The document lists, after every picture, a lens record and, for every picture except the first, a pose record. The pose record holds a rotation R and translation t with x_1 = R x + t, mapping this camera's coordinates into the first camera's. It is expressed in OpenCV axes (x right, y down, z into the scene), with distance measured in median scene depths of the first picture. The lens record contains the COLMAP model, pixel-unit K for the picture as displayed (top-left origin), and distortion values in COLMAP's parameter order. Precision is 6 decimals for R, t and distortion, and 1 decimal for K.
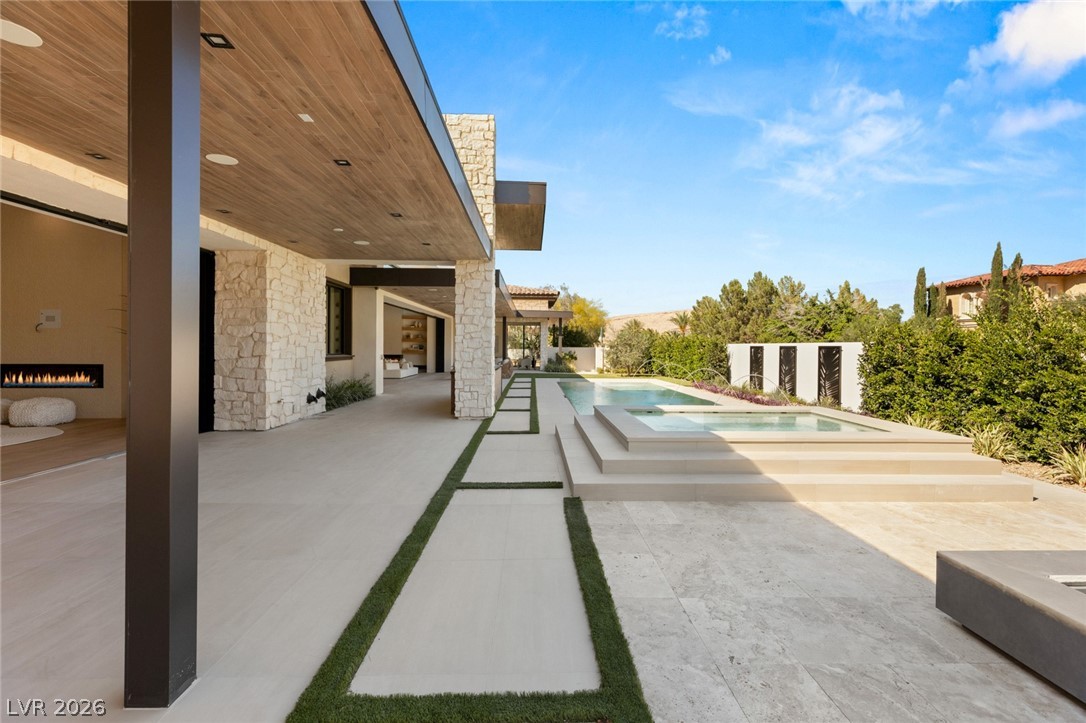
lens RADIAL K [[487.0, 0, 545.1], [0, 487.0, 345.4], [0, 0, 1]] dist [0.001258, 0.000017]
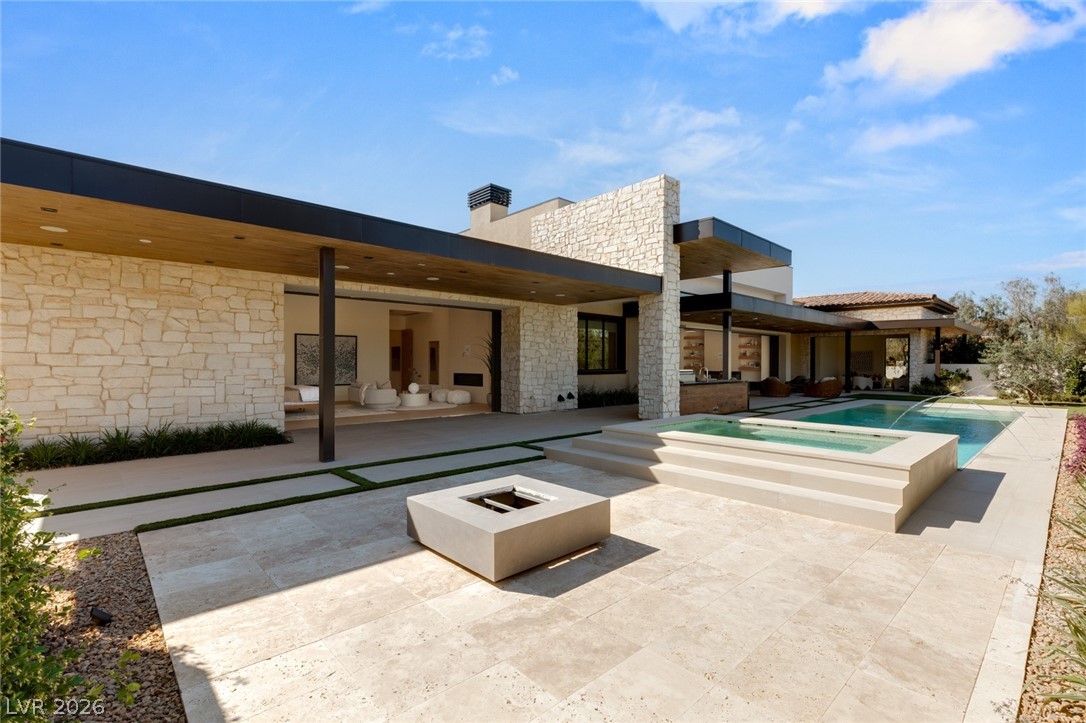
lens RADIAL K [[490.5, 0, 543.0], [0, 490.5, 361.5], [0, 0, 1]] dist [-0.000311, -0.000034]
pose [[0.653478, -0.007154, -0.756912, 0.627095], [0.004407, 0.999974, -0.005646, 0.003532], [0.756933, 0.000354, 0.653493, -0.035111]]
